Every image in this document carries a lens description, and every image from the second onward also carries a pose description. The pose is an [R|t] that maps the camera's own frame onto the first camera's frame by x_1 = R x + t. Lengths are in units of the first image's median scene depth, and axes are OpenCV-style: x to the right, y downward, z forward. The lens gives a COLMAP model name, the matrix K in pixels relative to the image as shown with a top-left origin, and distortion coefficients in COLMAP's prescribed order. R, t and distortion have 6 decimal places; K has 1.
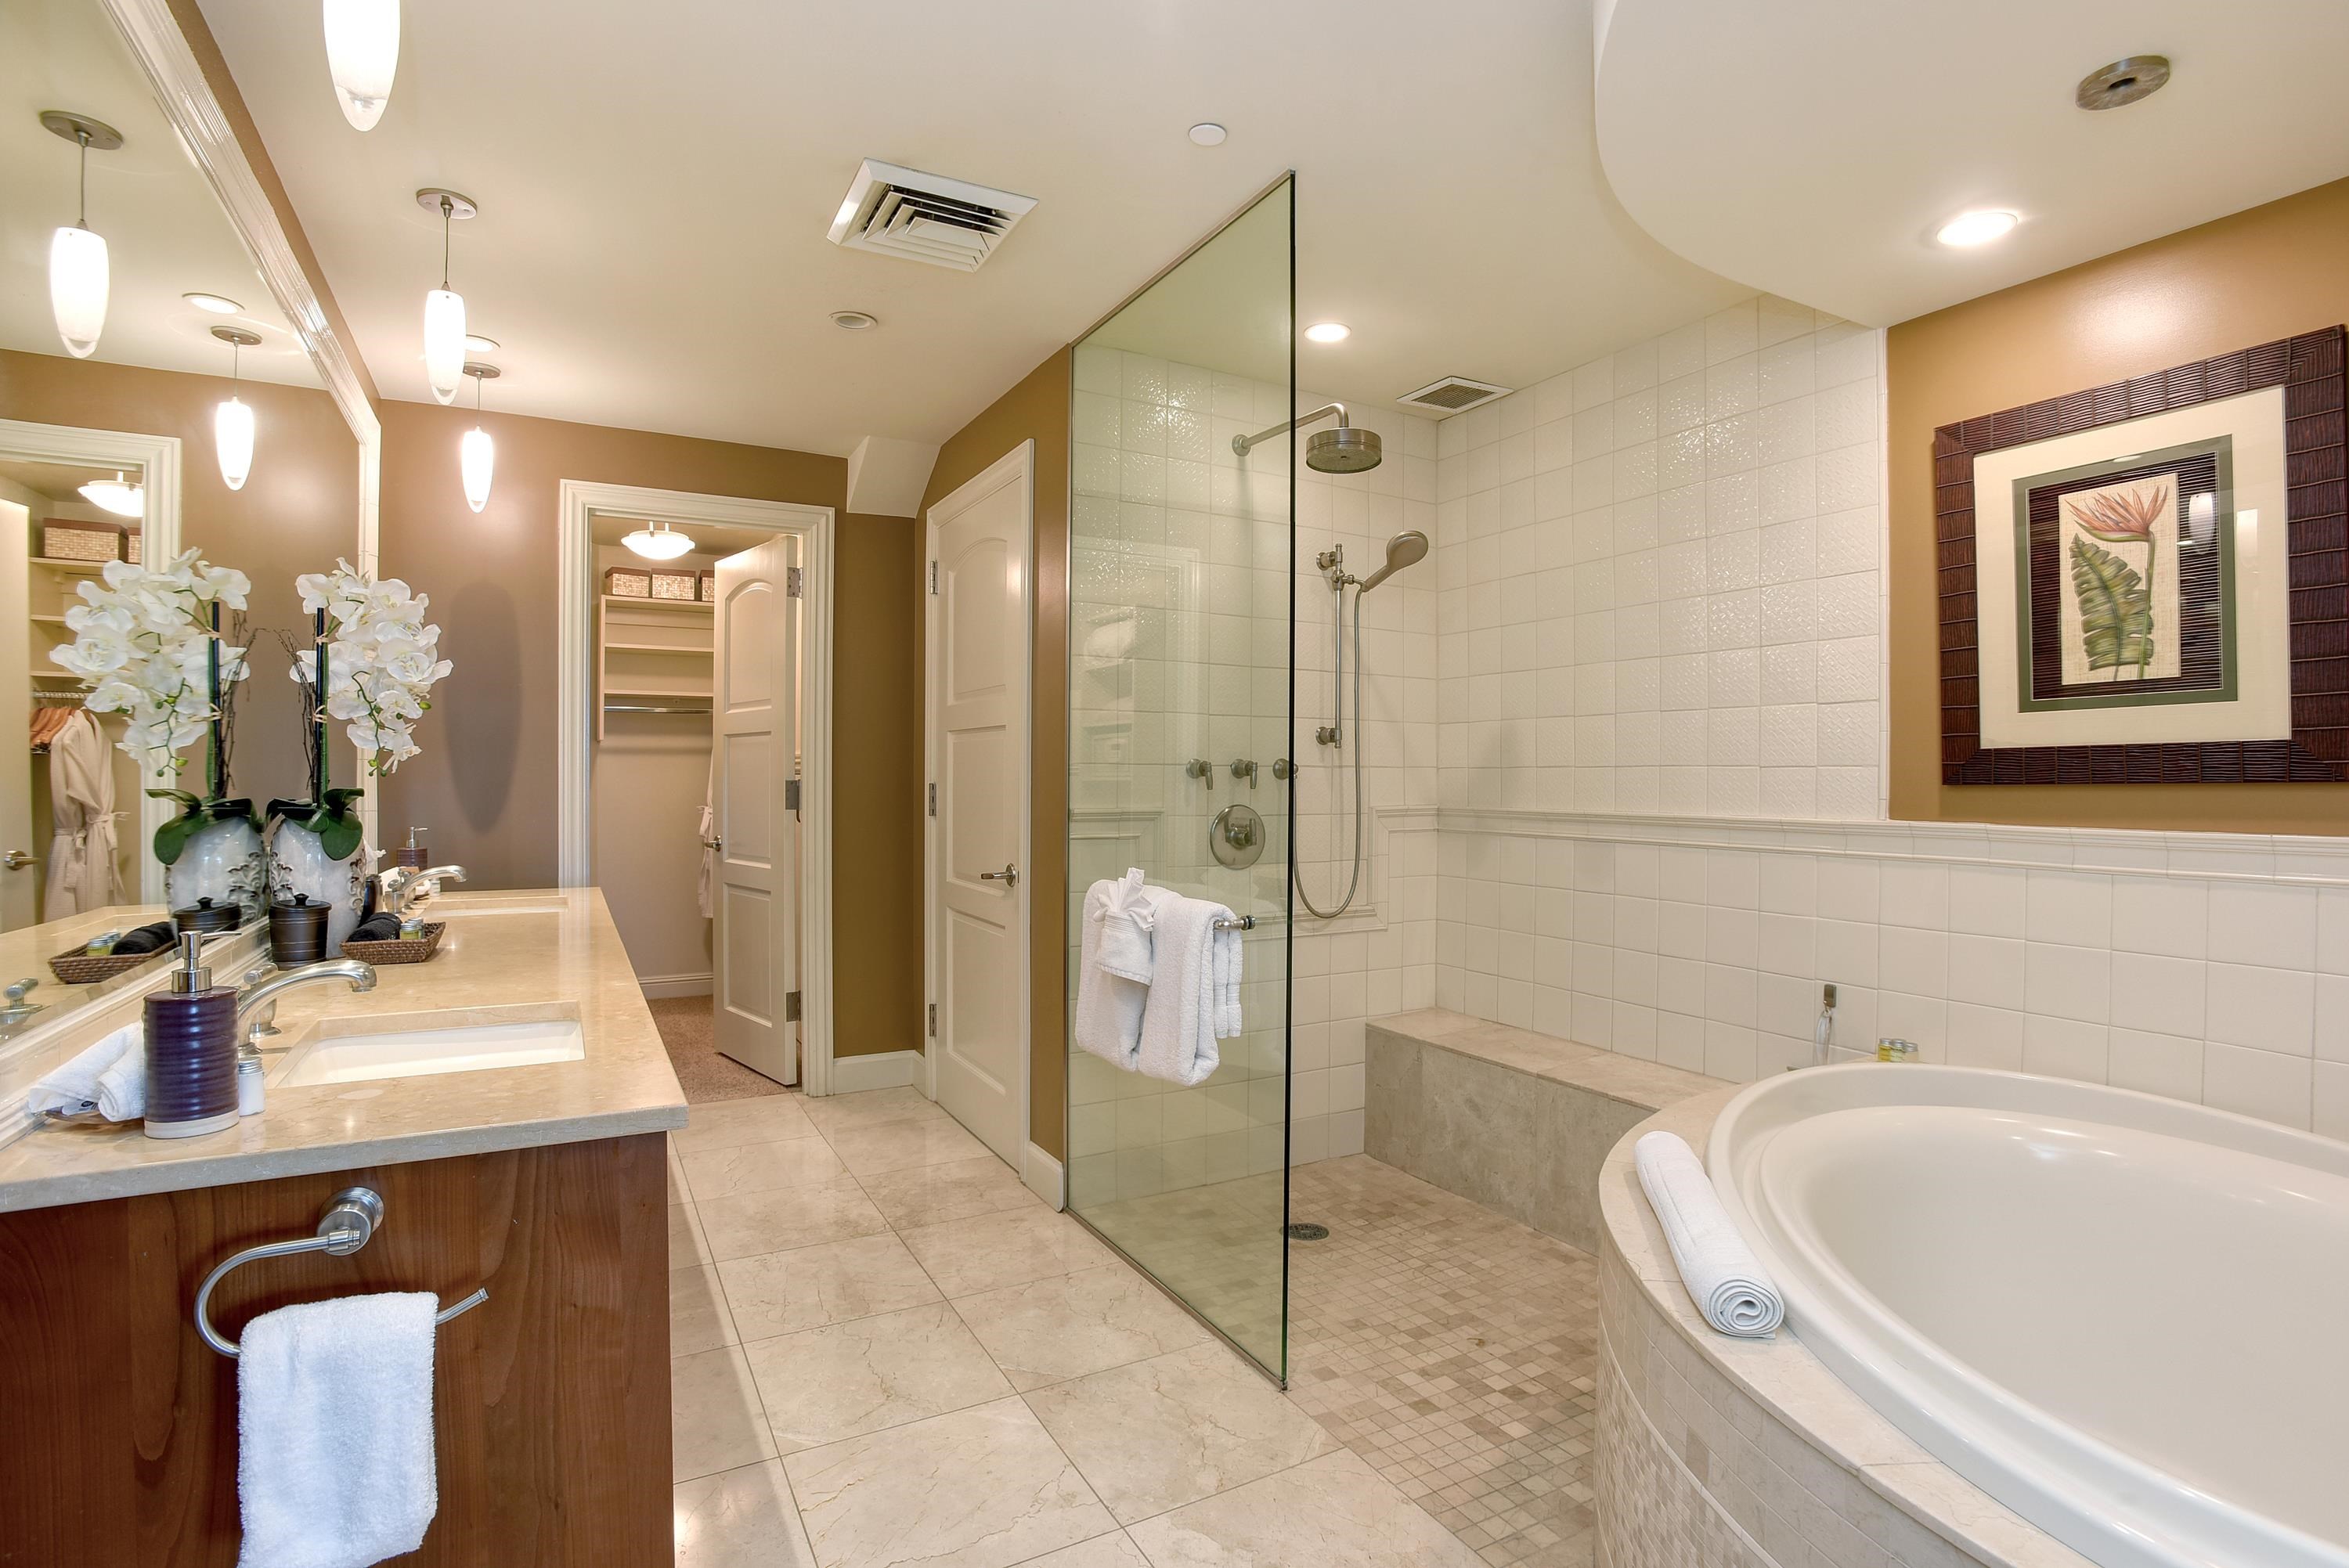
lens RADIAL K [[1192.6, 0, 1174.5], [0, 1192.6, 784.0], [0, 0, 1]] dist [-0.032295, 0.031654]
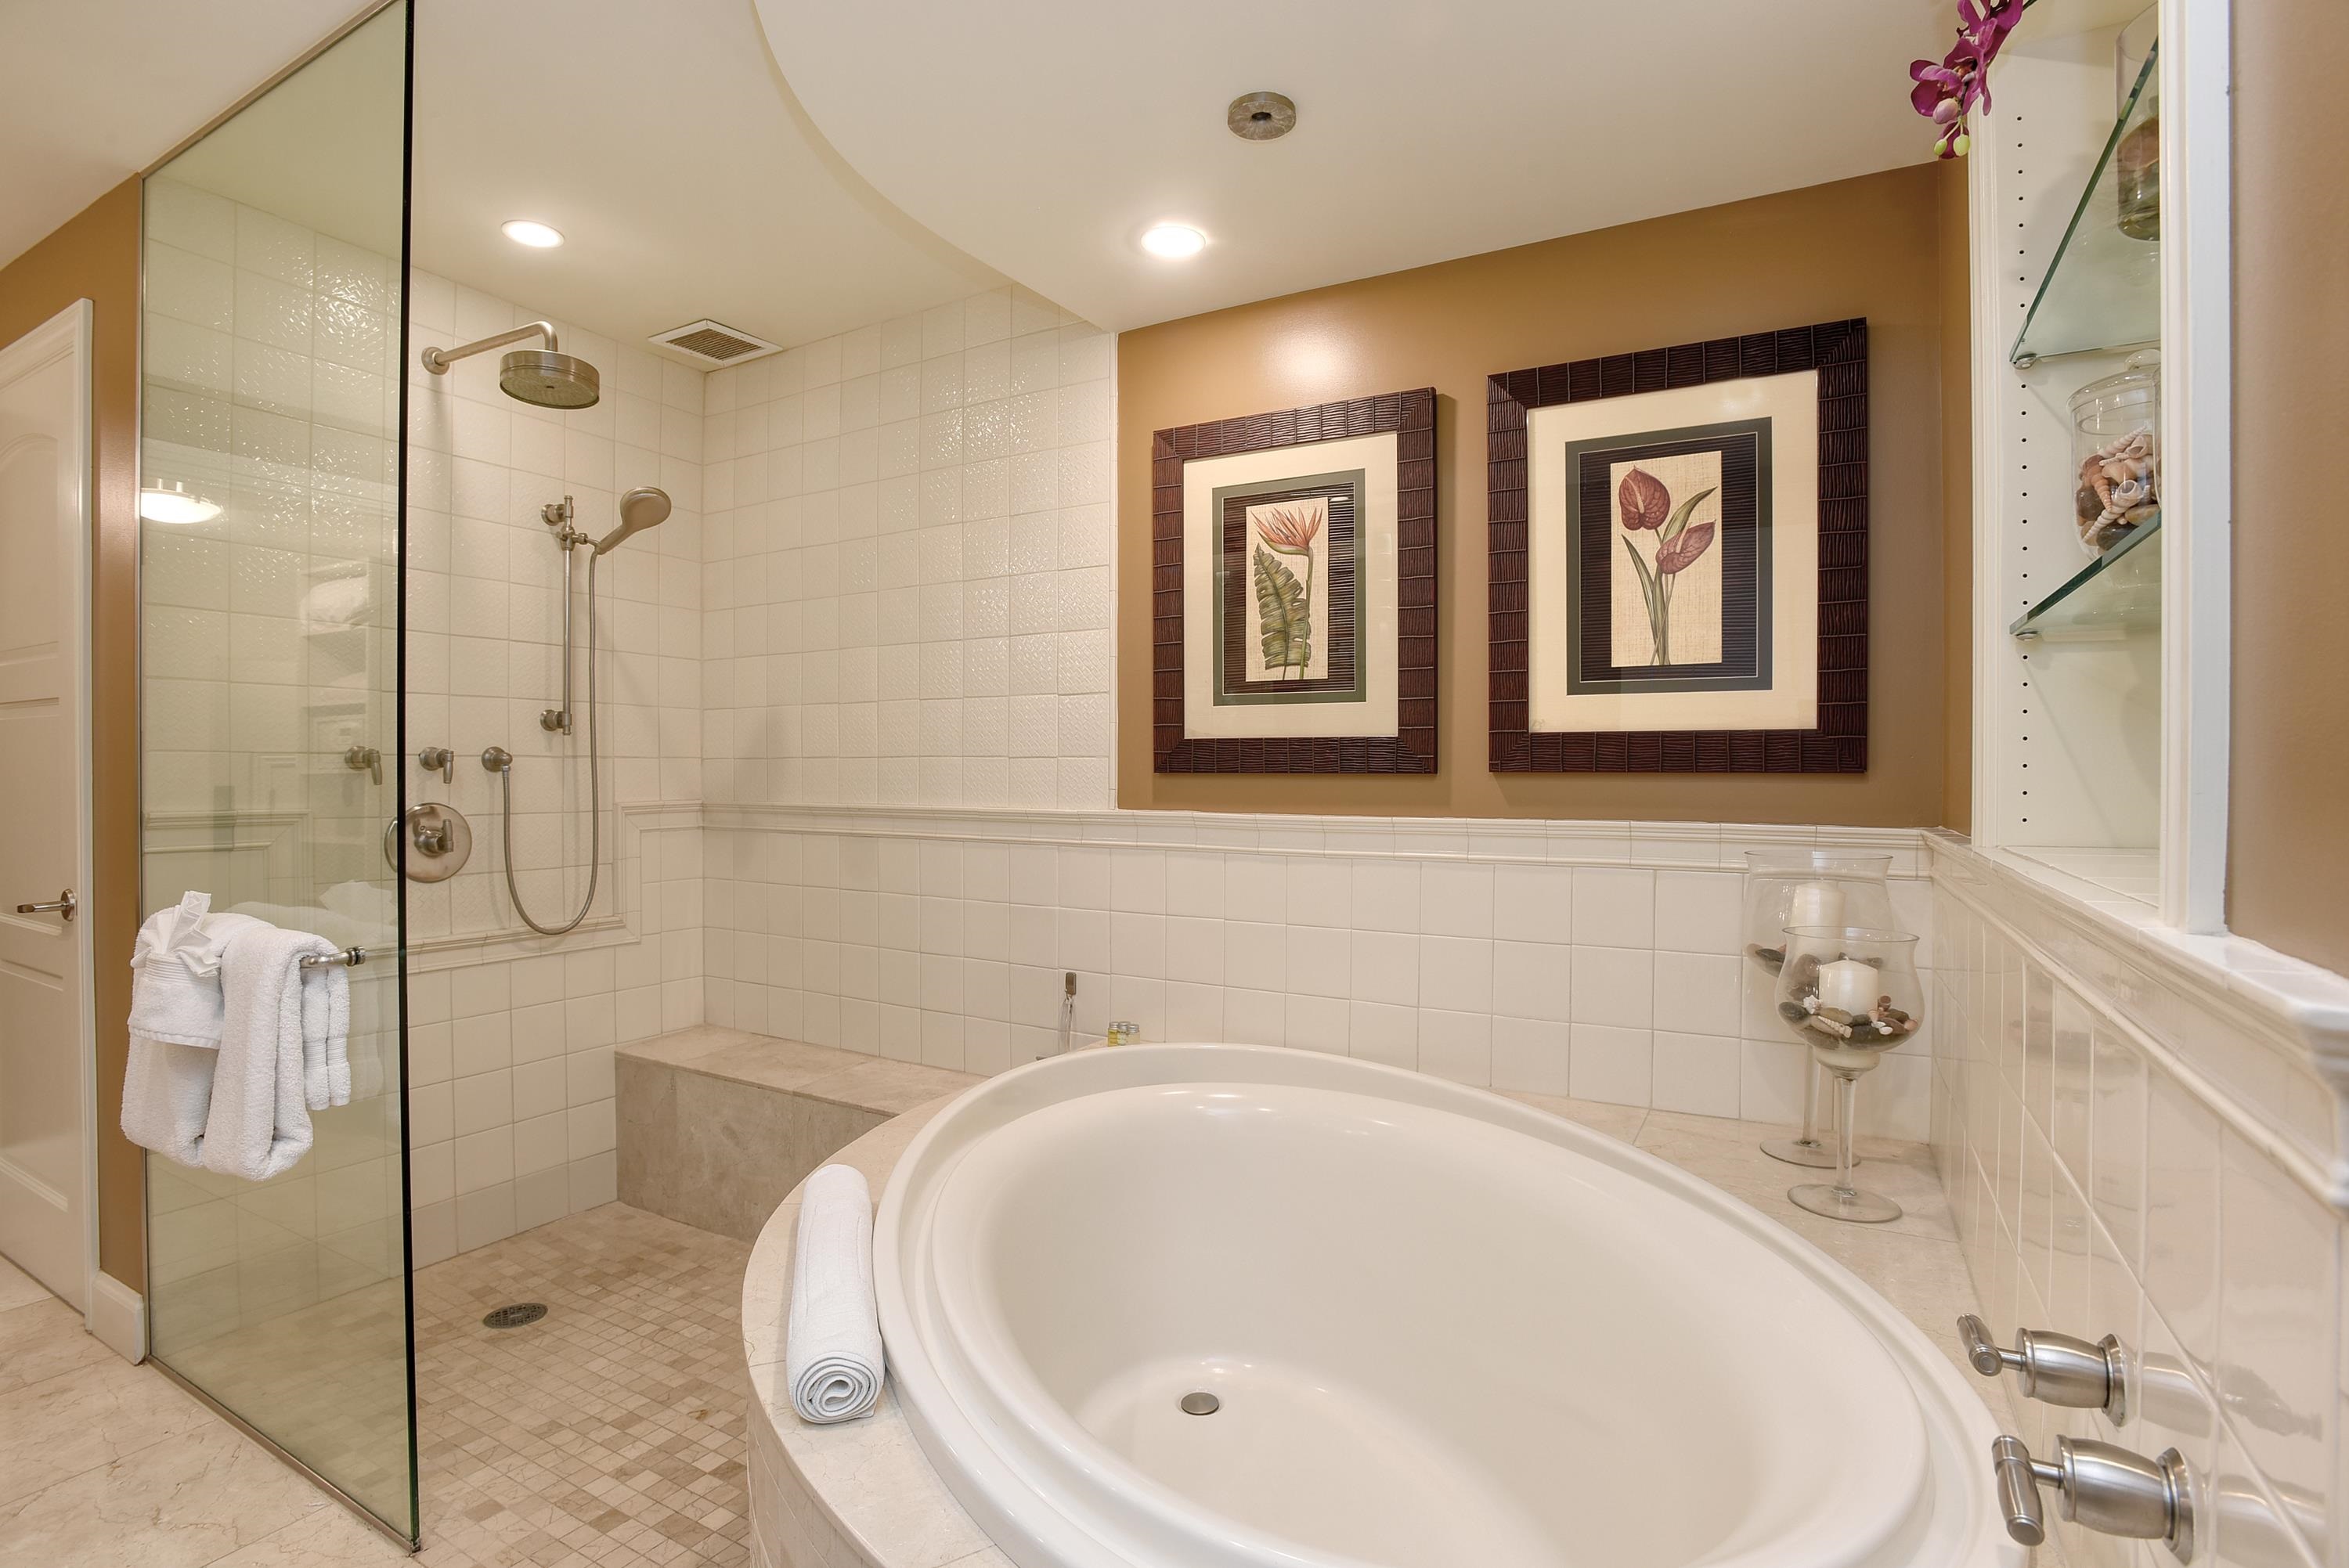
lens RADIAL K [[1145.9, 0, 1174.5], [0, 1145.9, 784.0], [0, 0, 1]] dist [0.000251, 0.019850]
pose [[0.887030, -0.006861, 0.461661, 0.167990], [0.004046, 0.999967, 0.007086, 0.001135], [-0.461694, -0.004418, 0.887028, 0.081822]]
